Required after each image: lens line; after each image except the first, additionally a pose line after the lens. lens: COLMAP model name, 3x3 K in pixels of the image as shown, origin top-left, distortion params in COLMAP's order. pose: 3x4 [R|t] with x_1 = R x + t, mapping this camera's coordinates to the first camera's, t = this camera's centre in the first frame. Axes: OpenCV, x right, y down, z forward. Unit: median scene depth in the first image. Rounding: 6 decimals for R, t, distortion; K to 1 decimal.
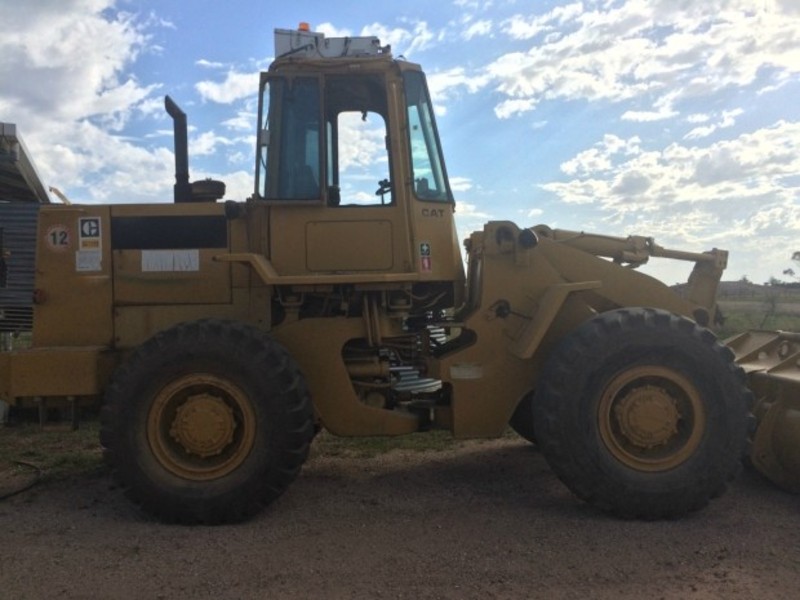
lens RADIAL K [[681.9, 0, 397.9], [0, 681.9, 308.2], [0, 0, 1]] dist [0.090499, -0.118763]
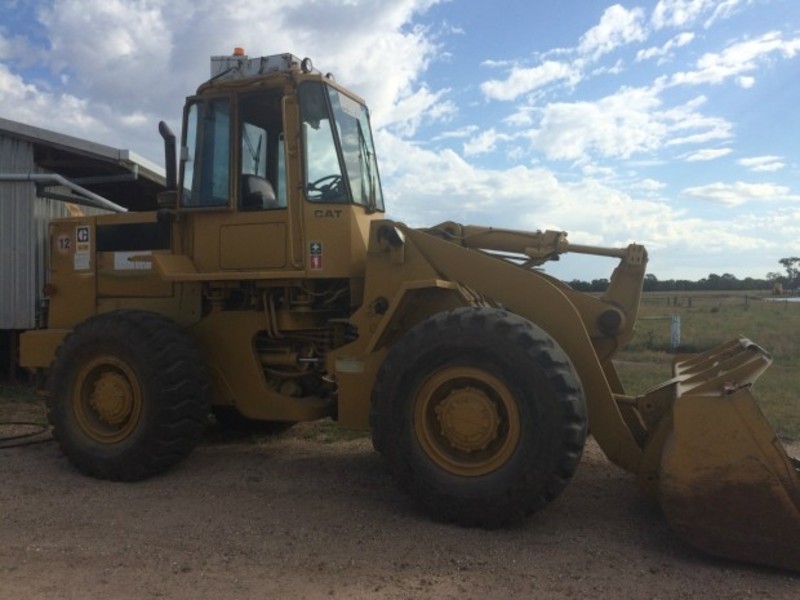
lens RADIAL K [[684.9, 0, 401.2], [0, 684.9, 304.8], [0, 0, 1]] dist [0.094739, -0.124028]
pose [[0.923700, 0.016341, -0.382767, 0.561882], [-0.015049, 0.999866, 0.006371, -0.007036], [0.382820, -0.000124, 0.923823, 0.066759]]
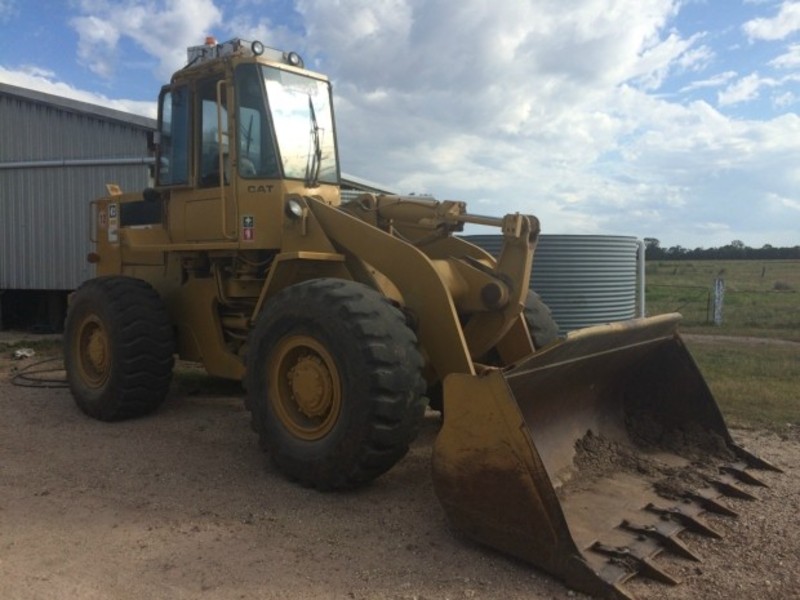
lens RADIAL K [[684.7, 0, 400.0], [0, 684.7, 300.0], [0, 0, 1]] dist [0.099761, -0.138073]
pose [[0.748223, 0.053321, -0.661301, 0.980772], [-0.022965, 0.998249, 0.054506, -0.023132], [0.663050, -0.025596, 0.748137, 0.299628]]
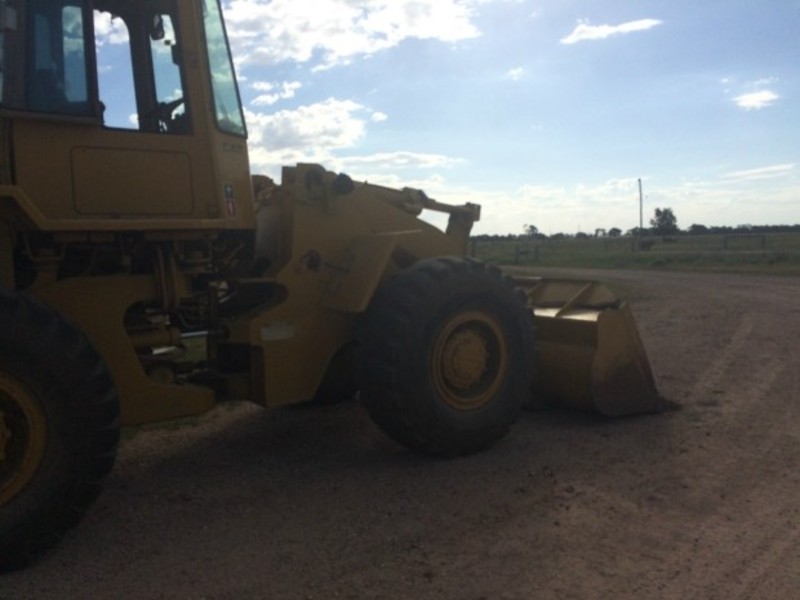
lens RADIAL K [[671.7, 0, 401.6], [0, 671.7, 302.5], [0, 0, 1]] dist [0.094352, -0.122861]
pose [[0.822384, -0.055936, 0.566176, -0.258434], [0.025322, 0.997768, 0.061796, 0.004664], [-0.568369, -0.036483, 0.821964, 0.187788]]
